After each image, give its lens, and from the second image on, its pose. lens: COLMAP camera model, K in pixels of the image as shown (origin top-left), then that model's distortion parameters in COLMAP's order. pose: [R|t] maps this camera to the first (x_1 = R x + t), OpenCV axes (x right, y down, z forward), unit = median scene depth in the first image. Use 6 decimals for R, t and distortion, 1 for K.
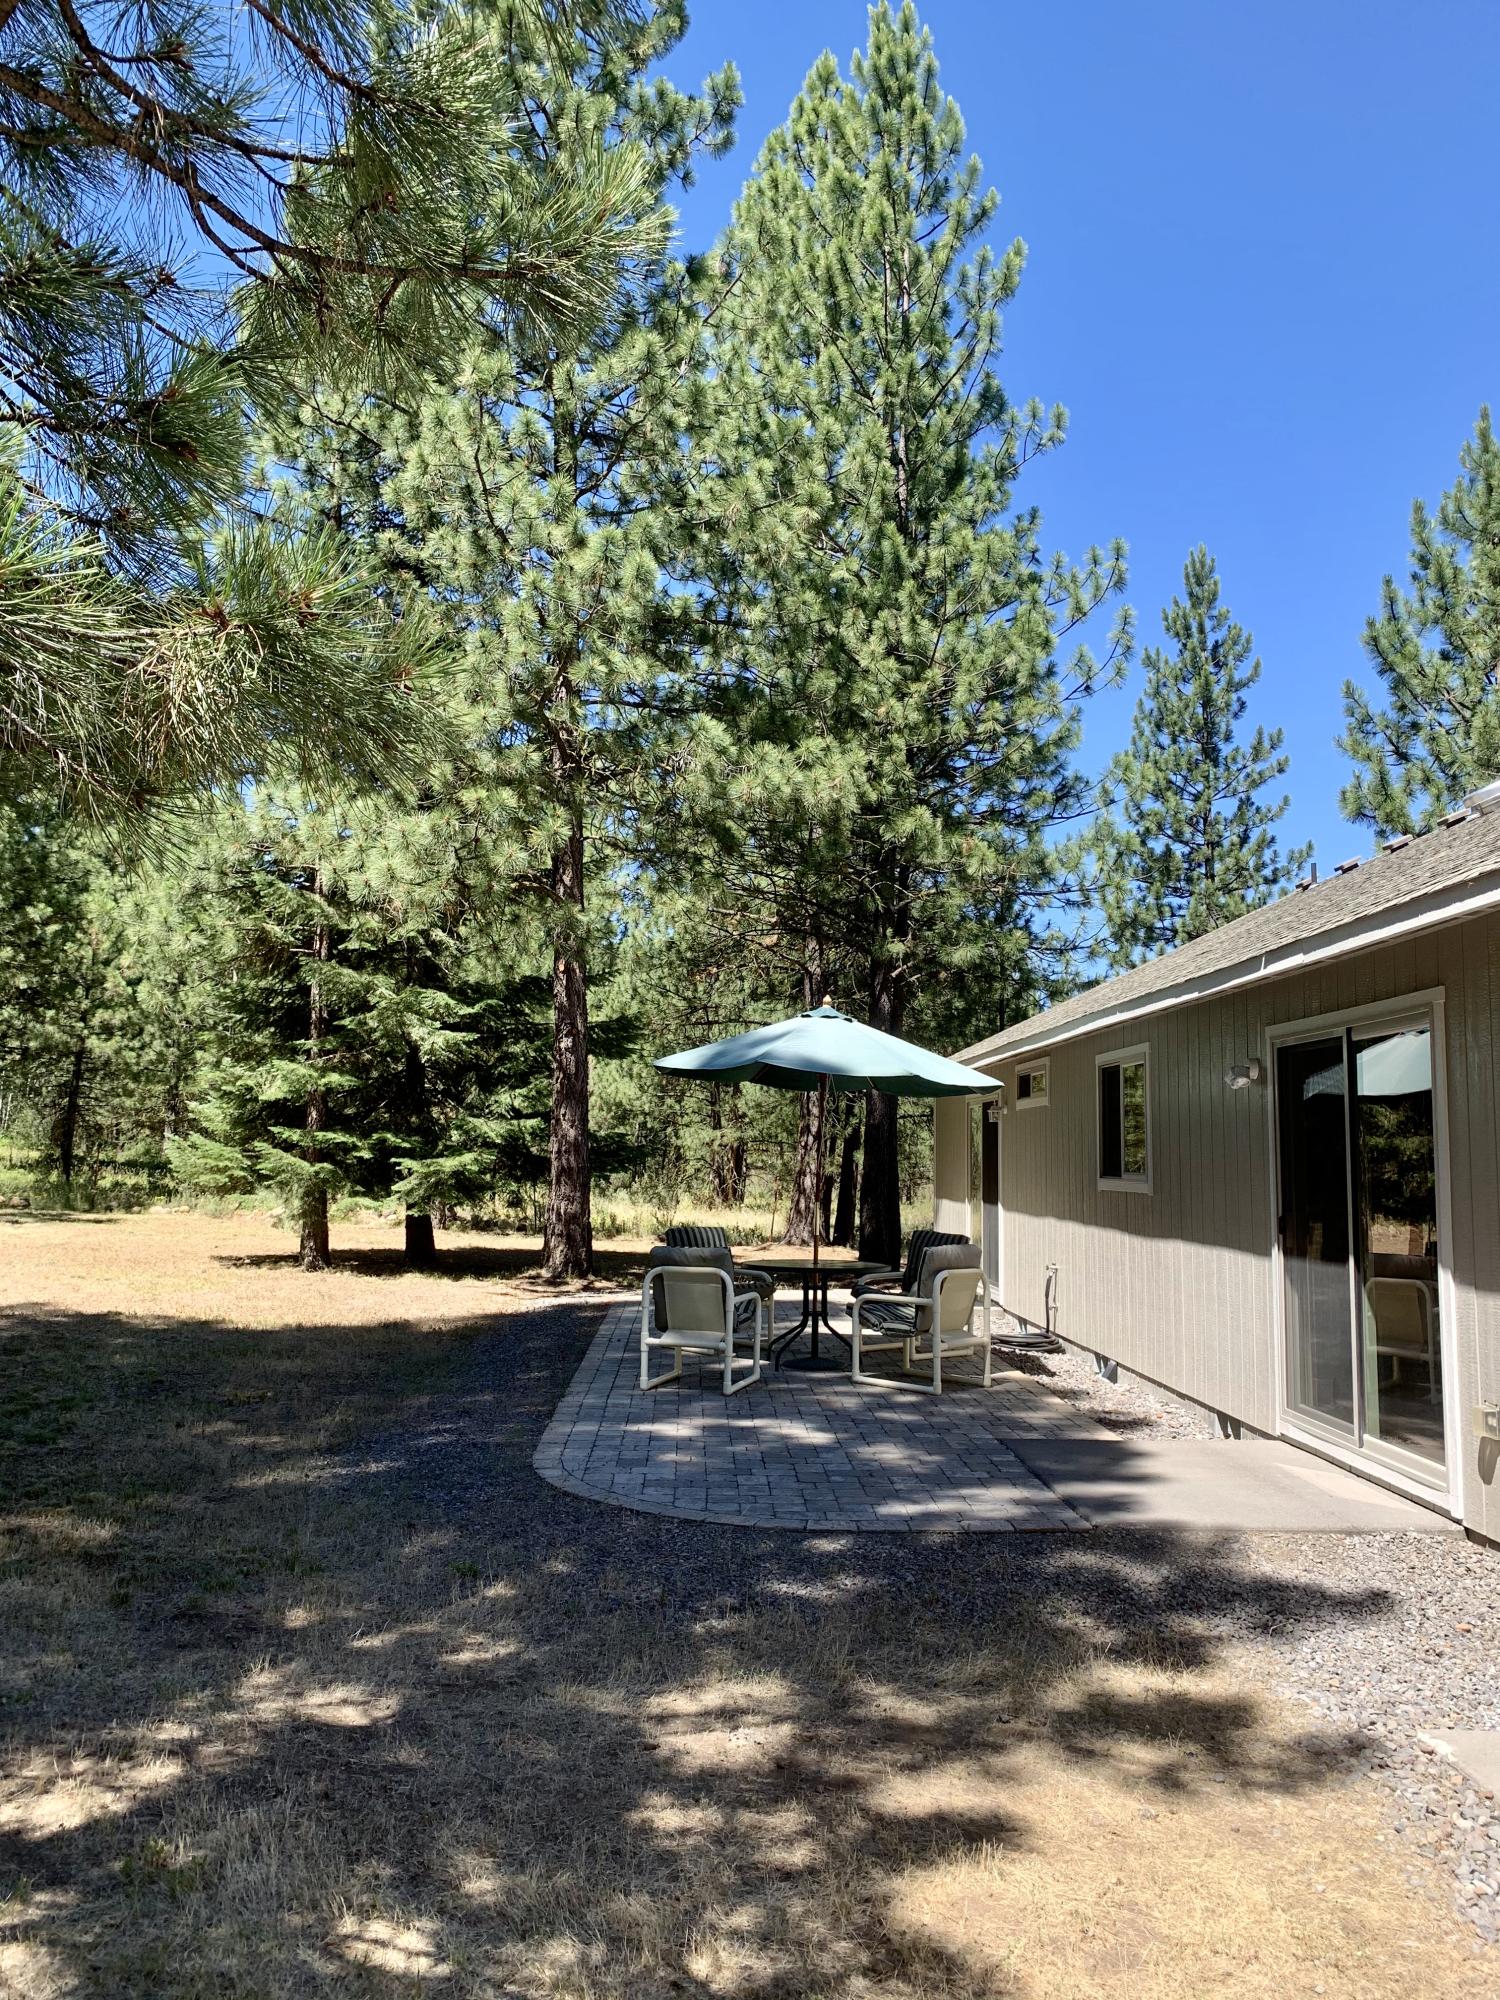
lens RADIAL K [[1541.1, 0, 748.6], [0, 1541.1, 991.9], [0, 0, 1]] dist [0.058539, -0.091156]
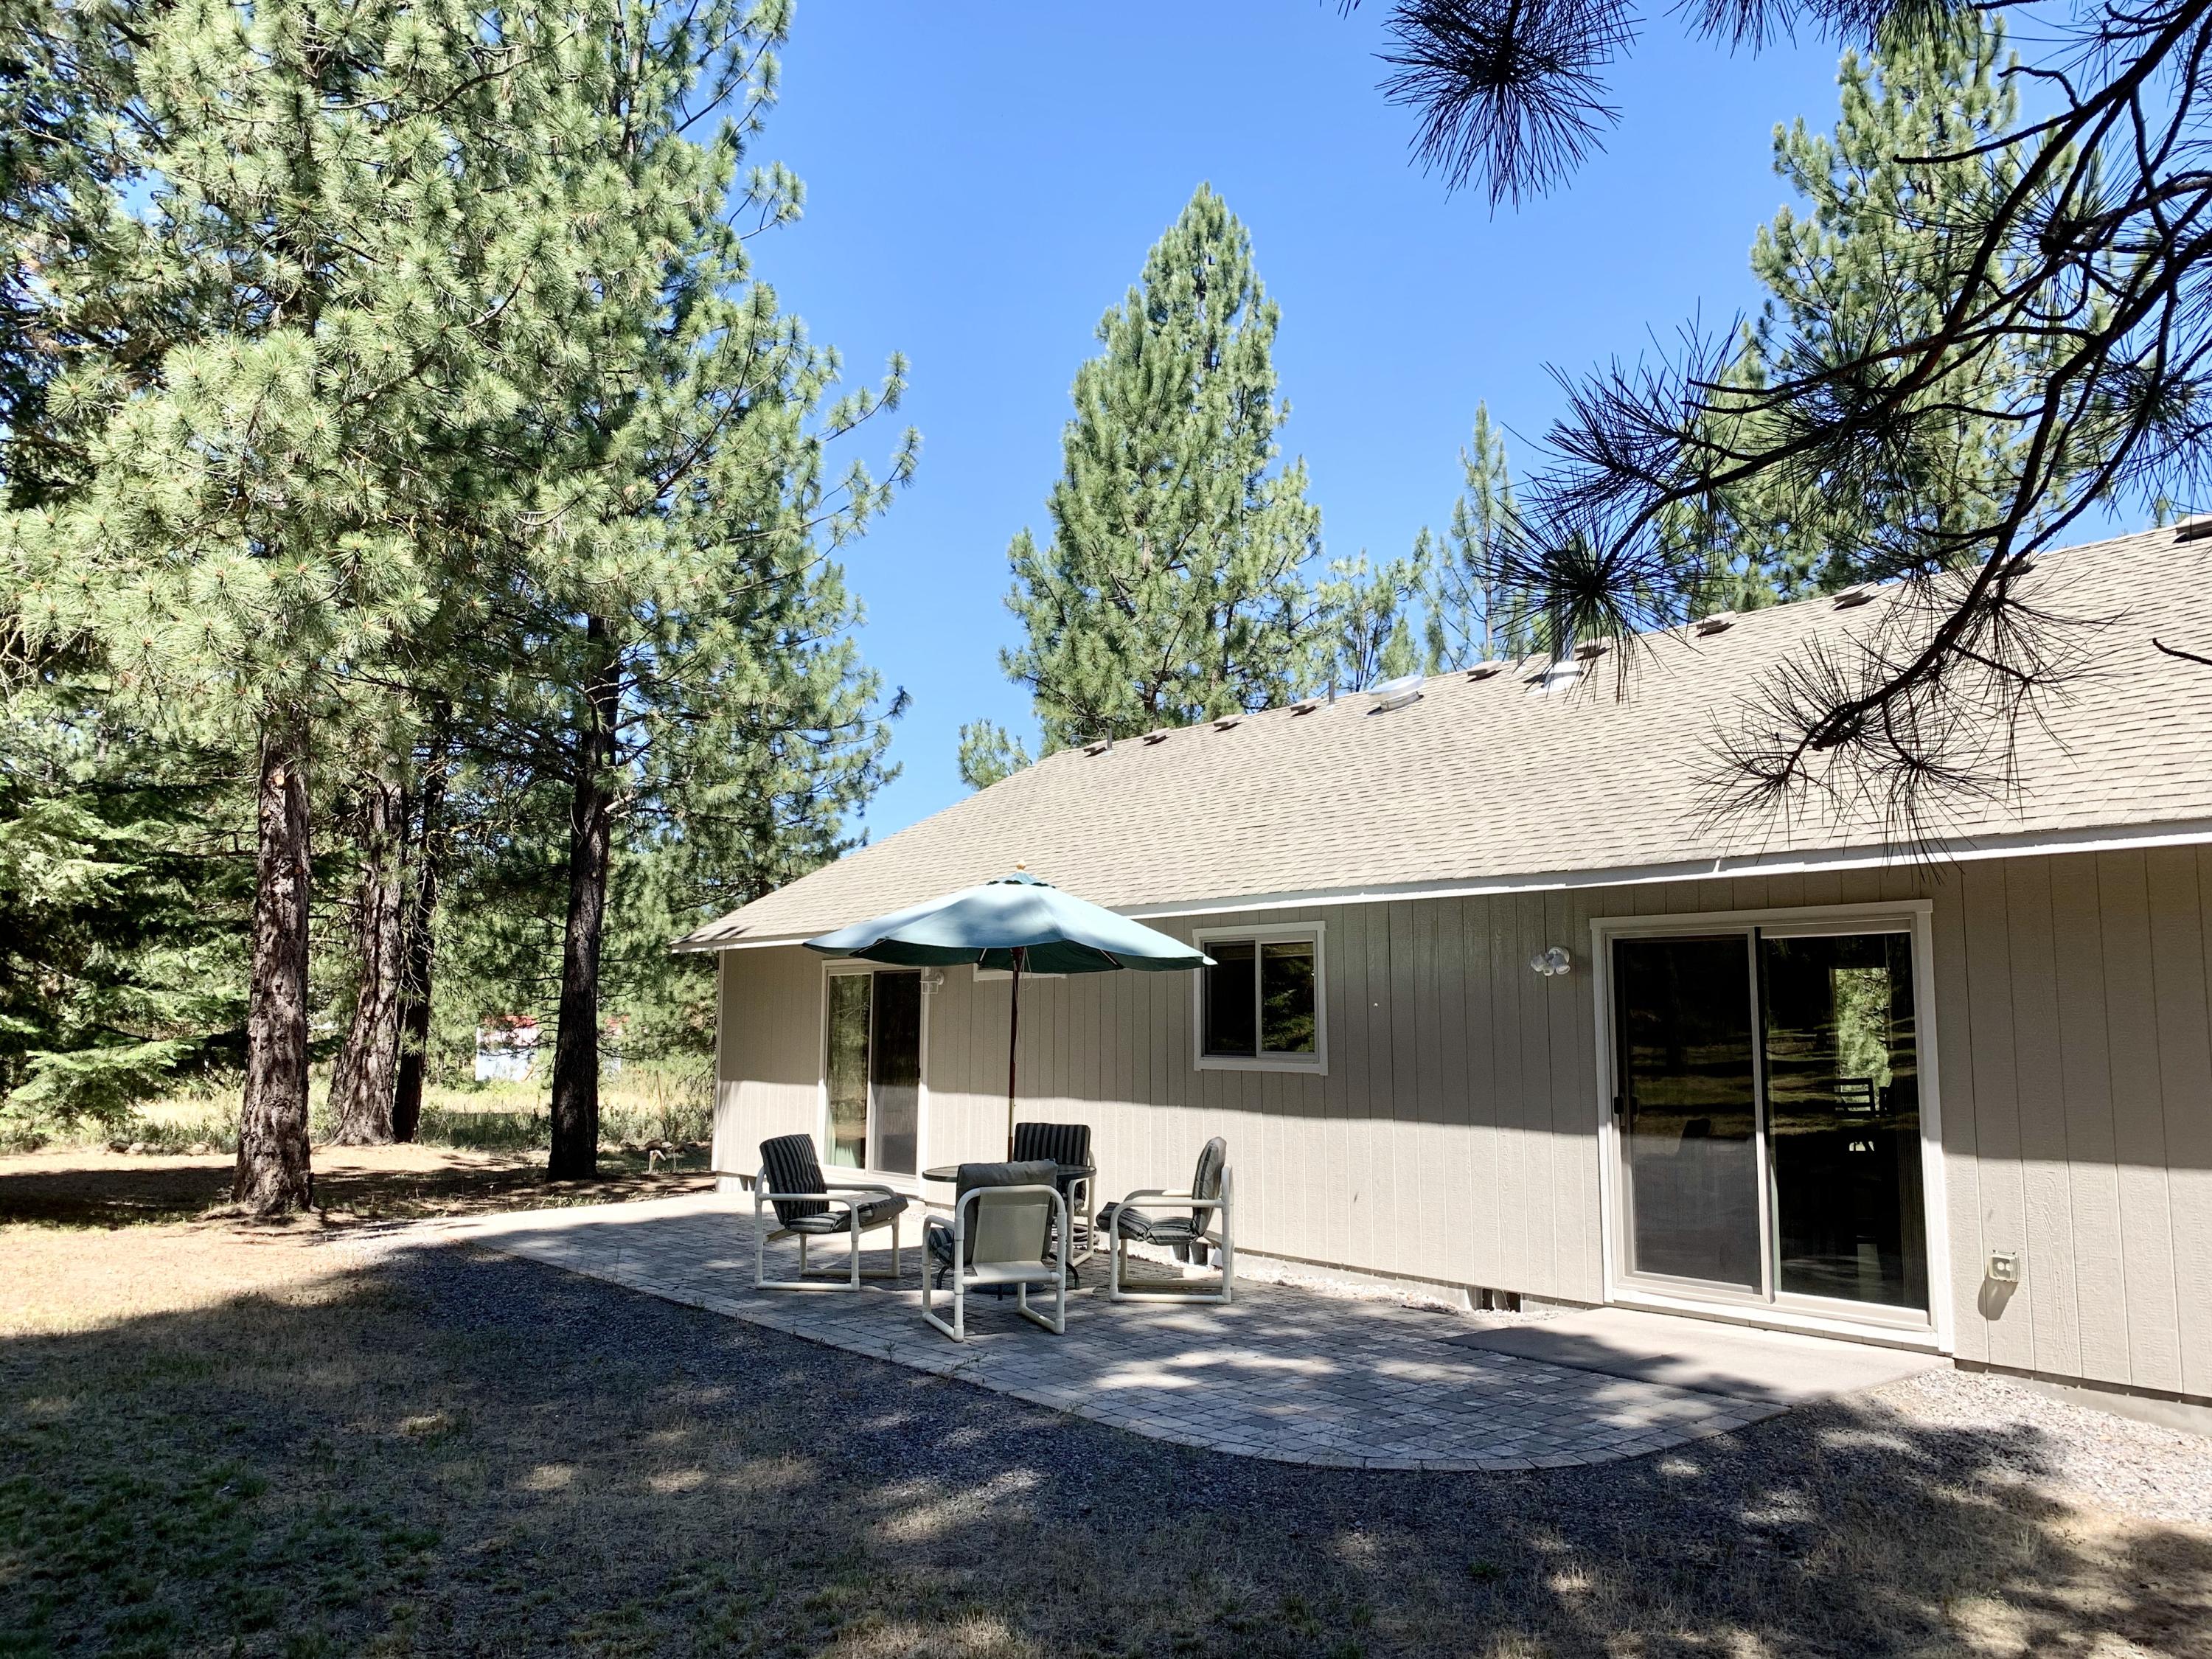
lens RADIAL K [[1704.5, 0, 1111.2], [0, 1704.5, 834.1], [0, 0, 1]] dist [0.058539, -0.091156]
pose [[0.785376, 0.050284, 0.616974, -0.314538], [-0.053567, 0.998477, -0.013189, -0.000984], [-0.616697, -0.022691, 0.786873, 0.135211]]
